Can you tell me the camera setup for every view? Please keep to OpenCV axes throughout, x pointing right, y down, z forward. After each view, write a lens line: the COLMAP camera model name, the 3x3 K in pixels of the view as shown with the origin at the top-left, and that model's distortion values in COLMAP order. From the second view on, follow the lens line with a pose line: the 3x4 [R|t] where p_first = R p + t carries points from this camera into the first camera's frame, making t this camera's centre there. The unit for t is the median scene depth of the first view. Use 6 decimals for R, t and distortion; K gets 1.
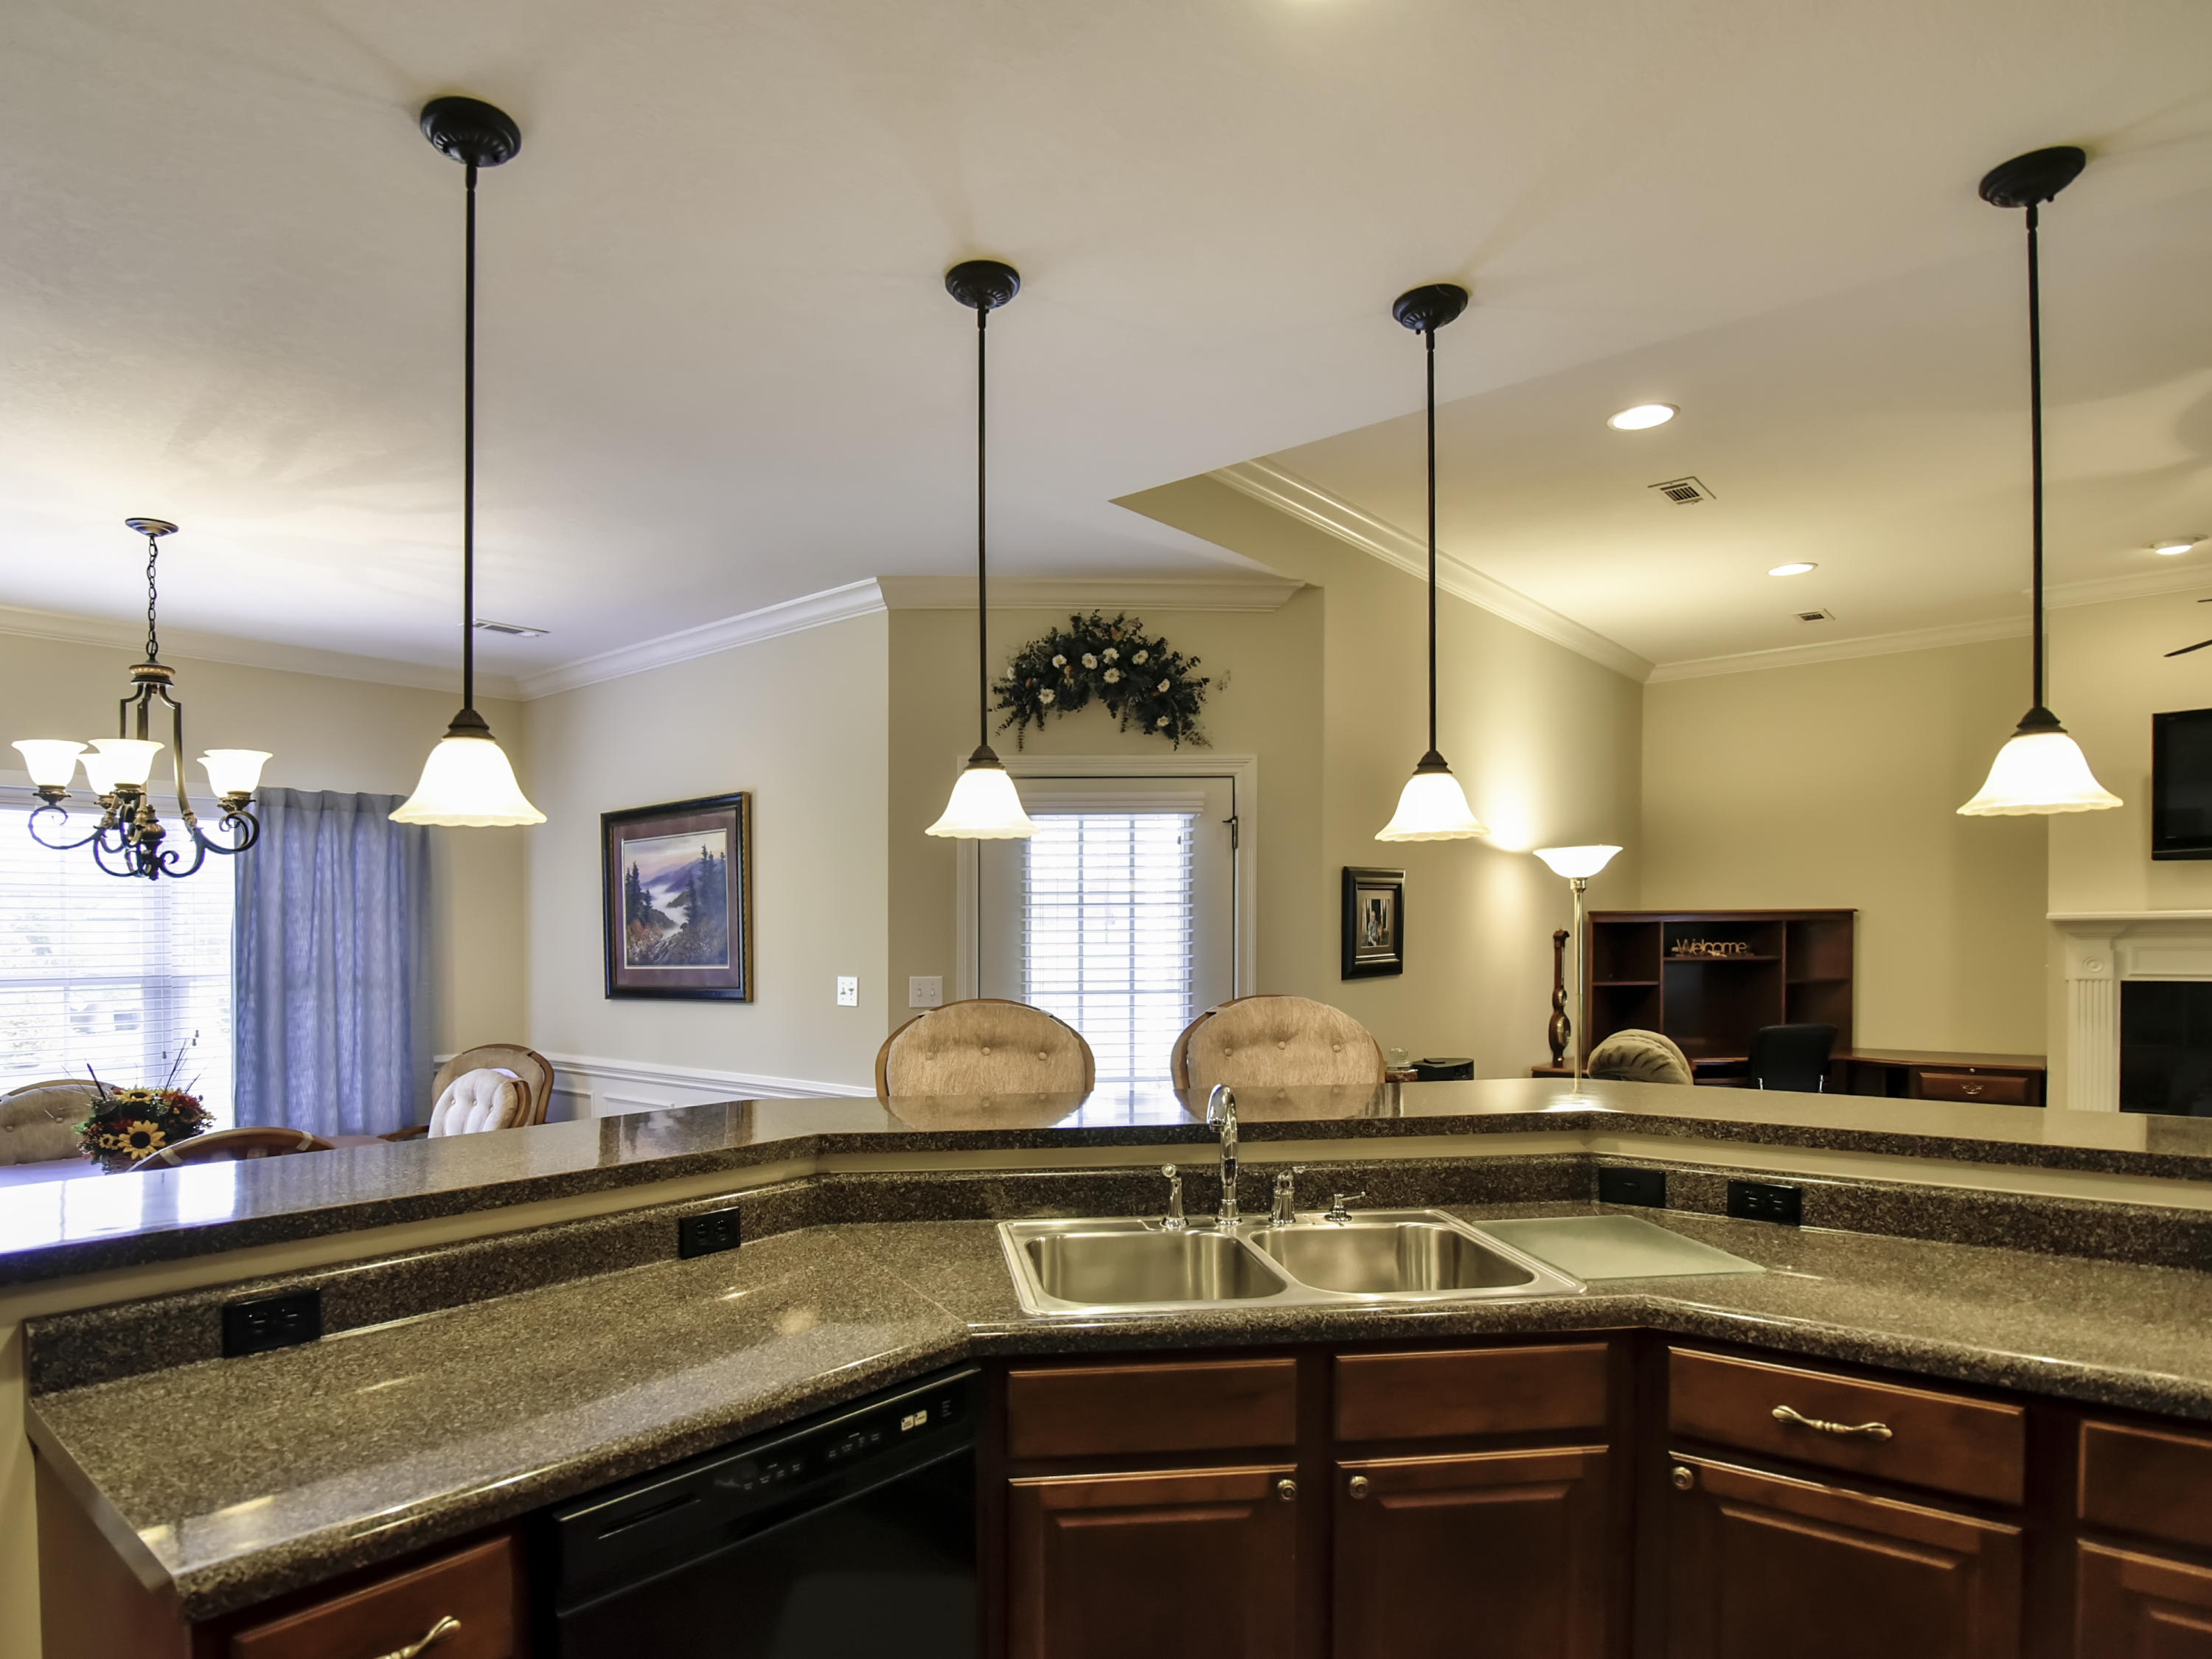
lens RADIAL K [[1261.0, 0, 1099.8], [0, 1261.0, 936.2], [0, 0, 1]] dist [-0.029295, 0.000407]
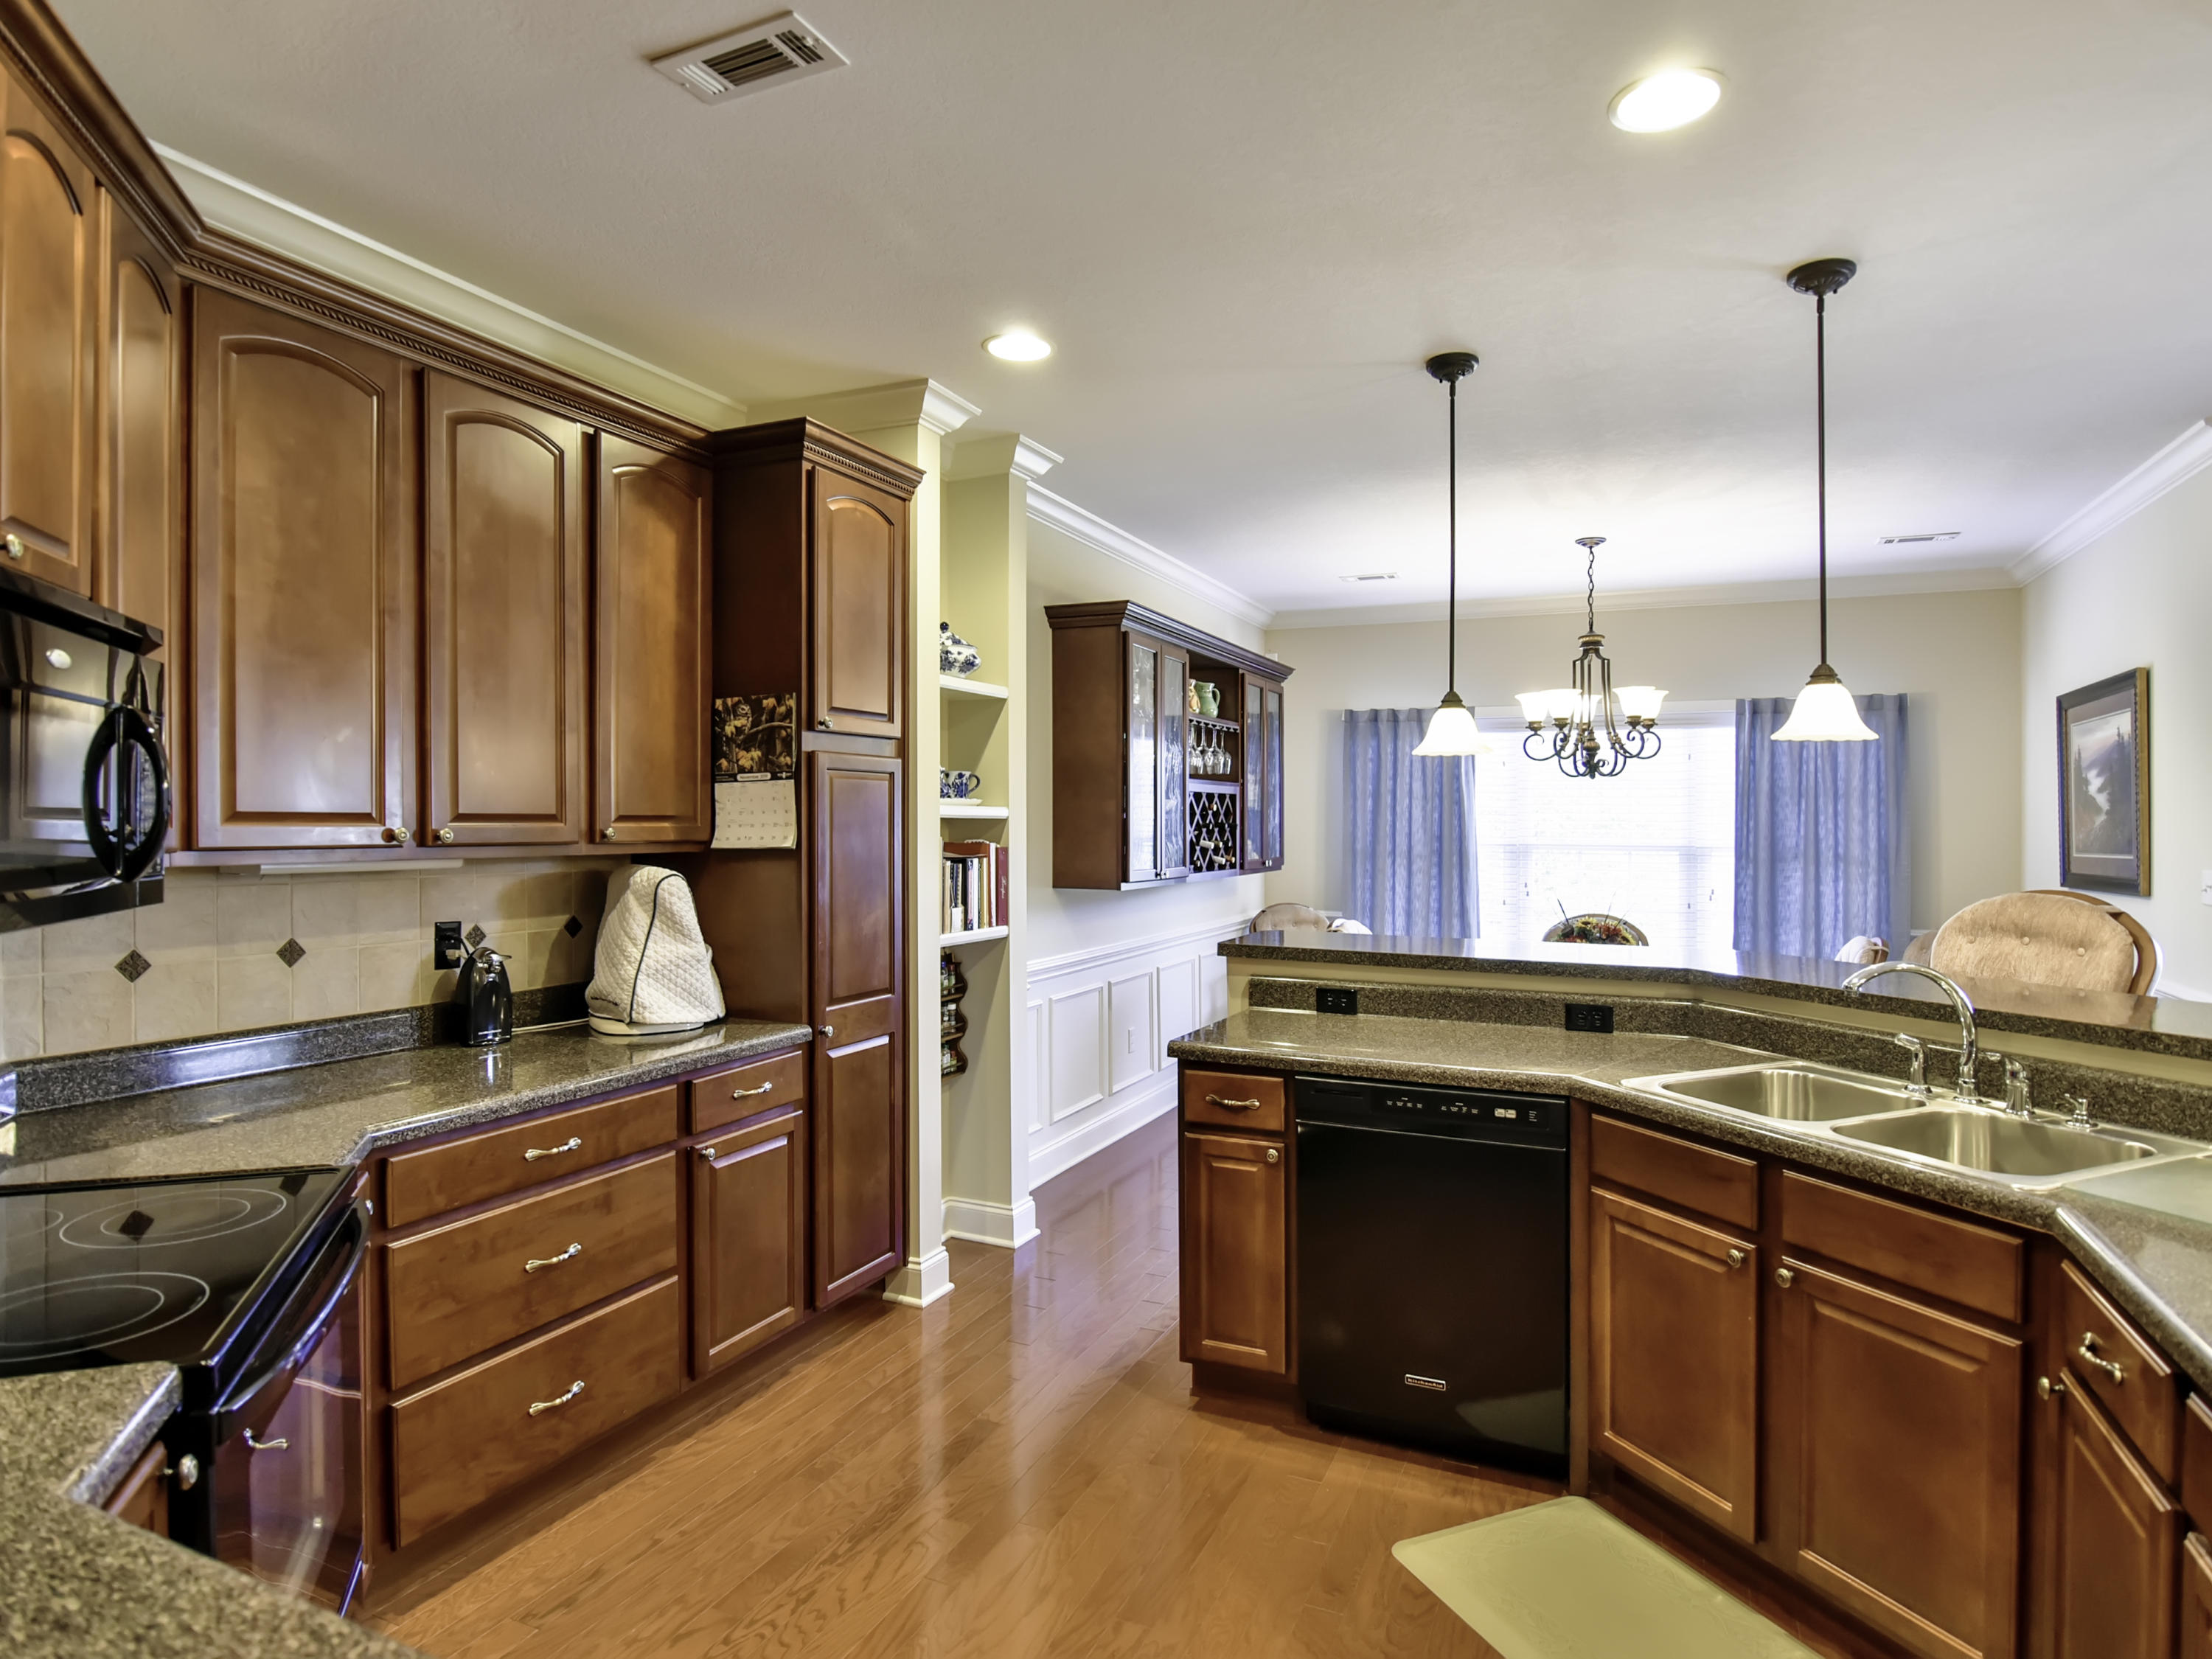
lens RADIAL K [[1317.0, 0, 1106.0], [0, 1317.0, 829.5], [0, 0, 1]] dist [-0.001266, -0.000604]
pose [[0.278022, 0.020285, -0.960361, 0.441062], [-0.011477, 0.999776, 0.017794, -0.004807], [0.960506, 0.006075, 0.278192, 0.001217]]
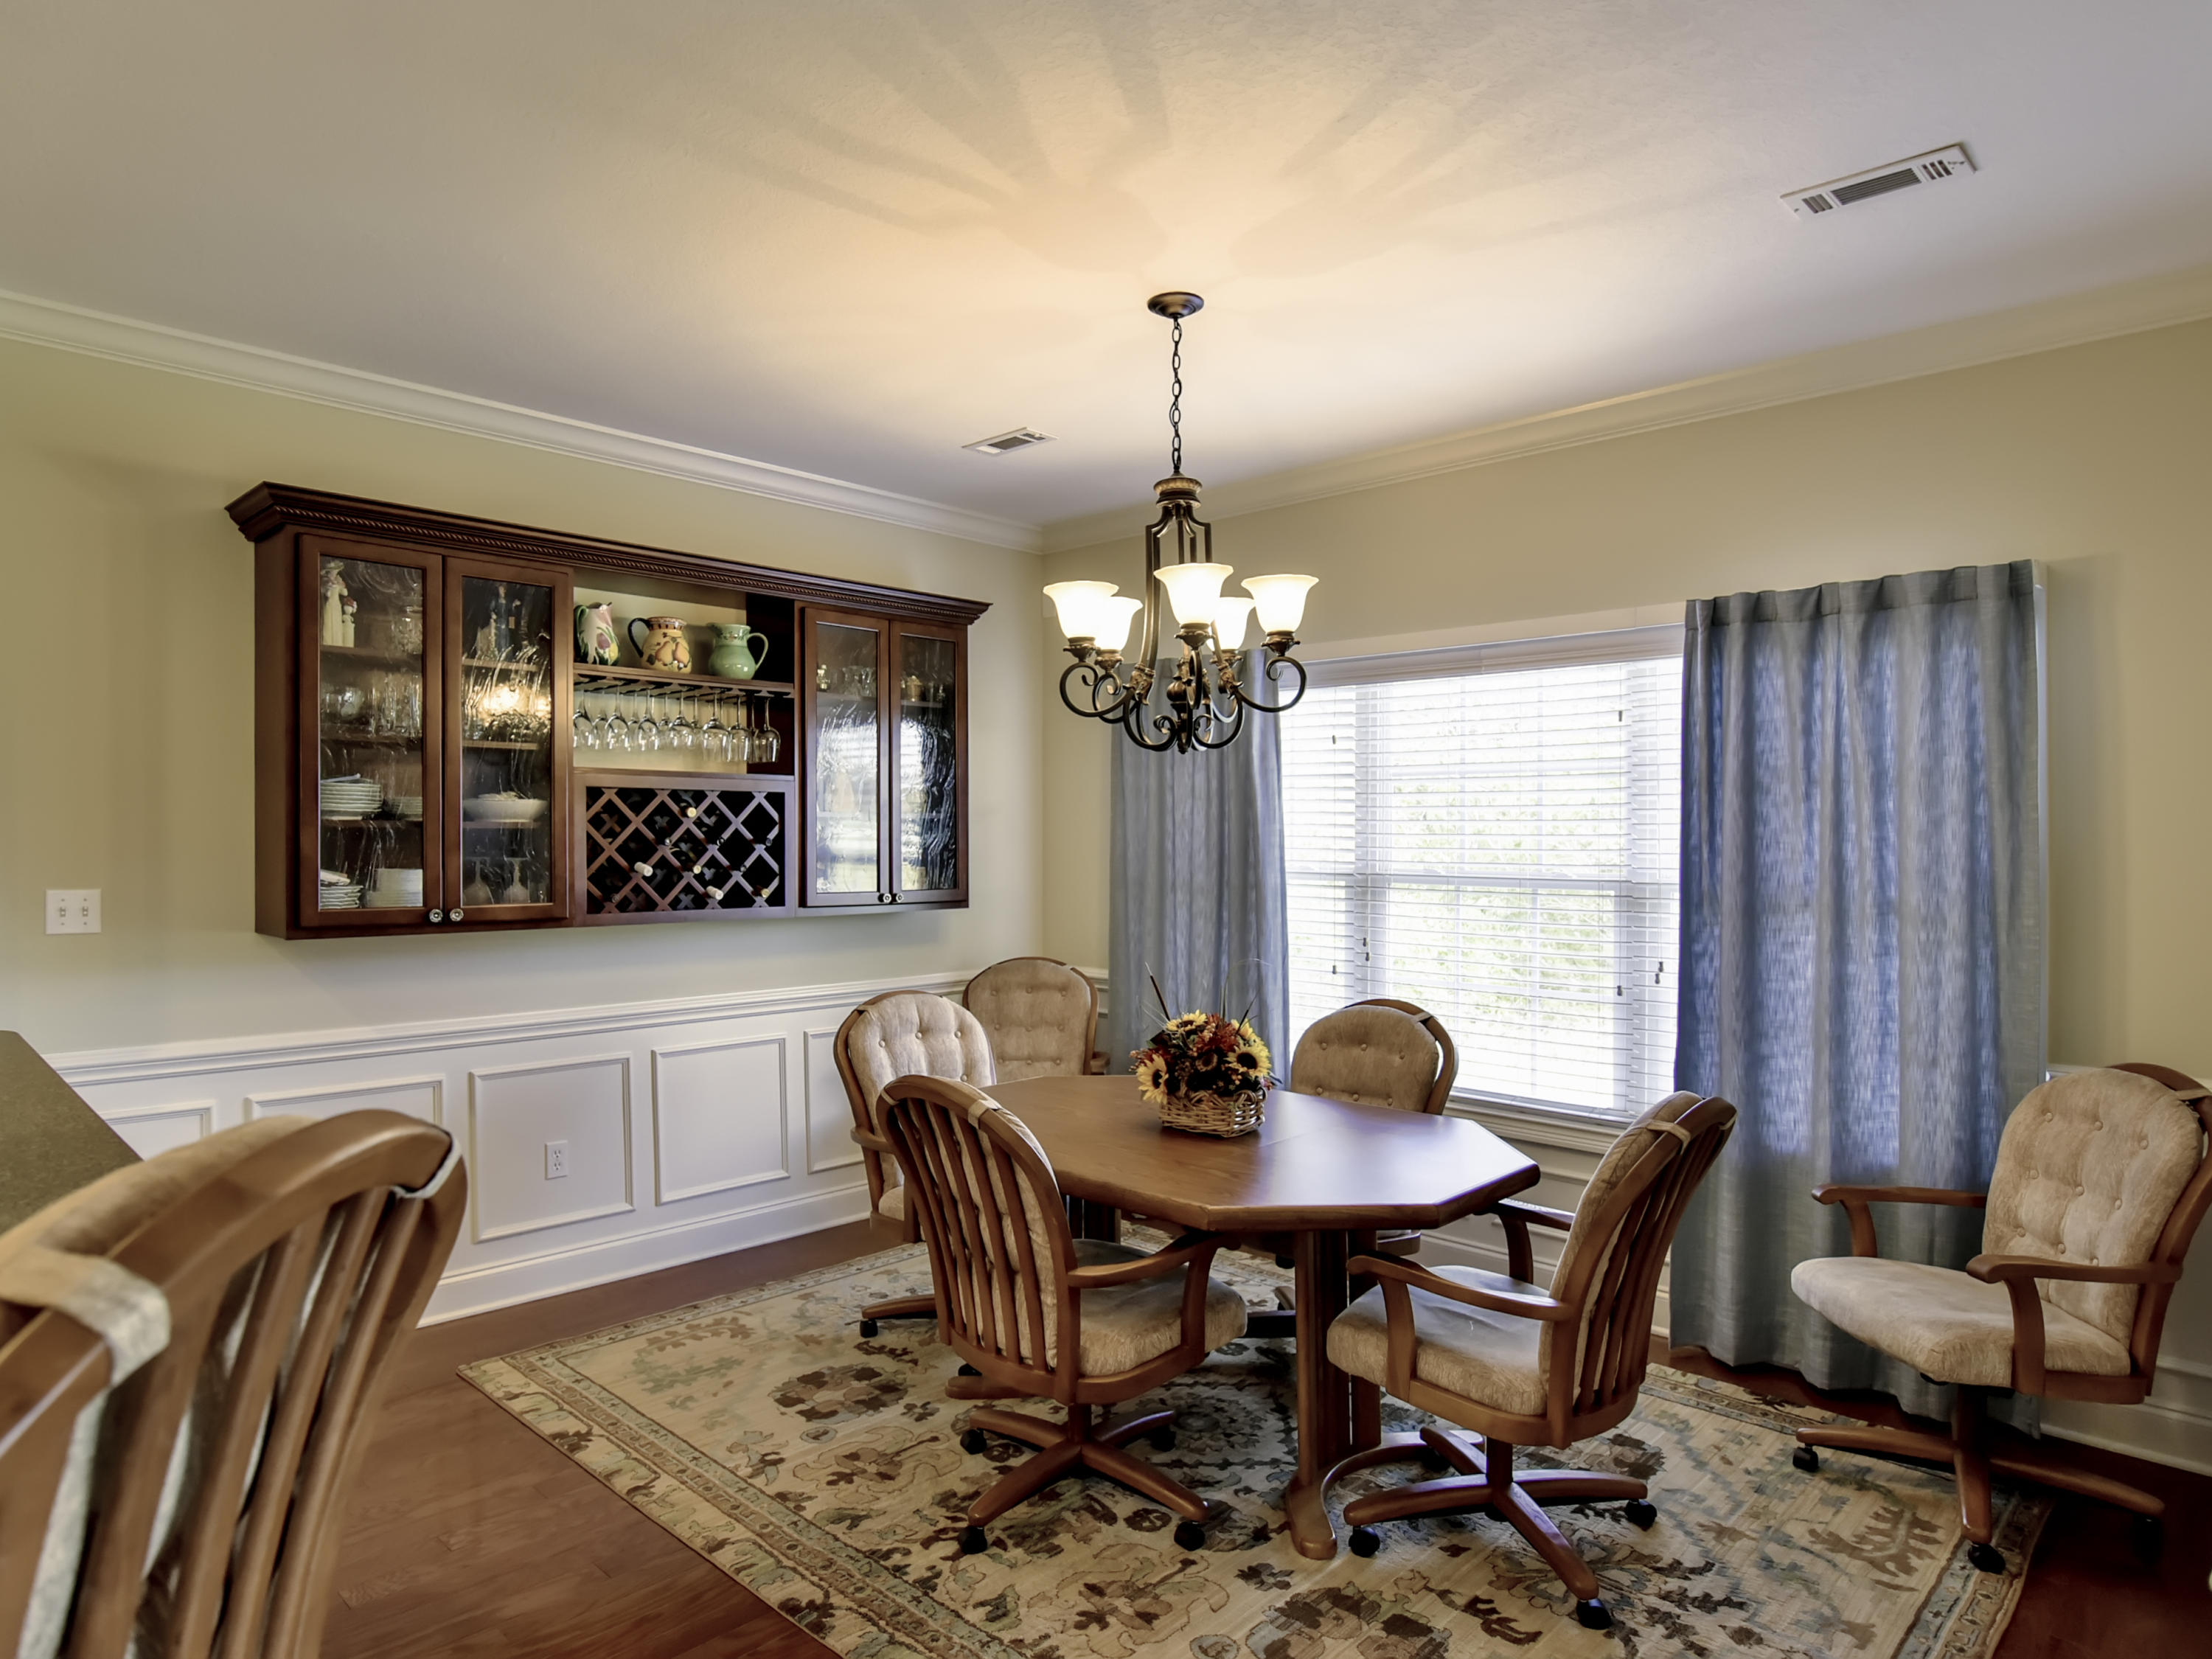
lens RADIAL K [[1349.0, 0, 1016.2], [0, 1349.0, 835.7], [0, 0, 1]] dist [0.000456, -0.000074]
pose [[-0.112667, 0.011111, -0.993571, 0.070542], [-0.007023, 0.999904, 0.011979, -0.001670], [0.993608, 0.008327, -0.112578, 0.752138]]
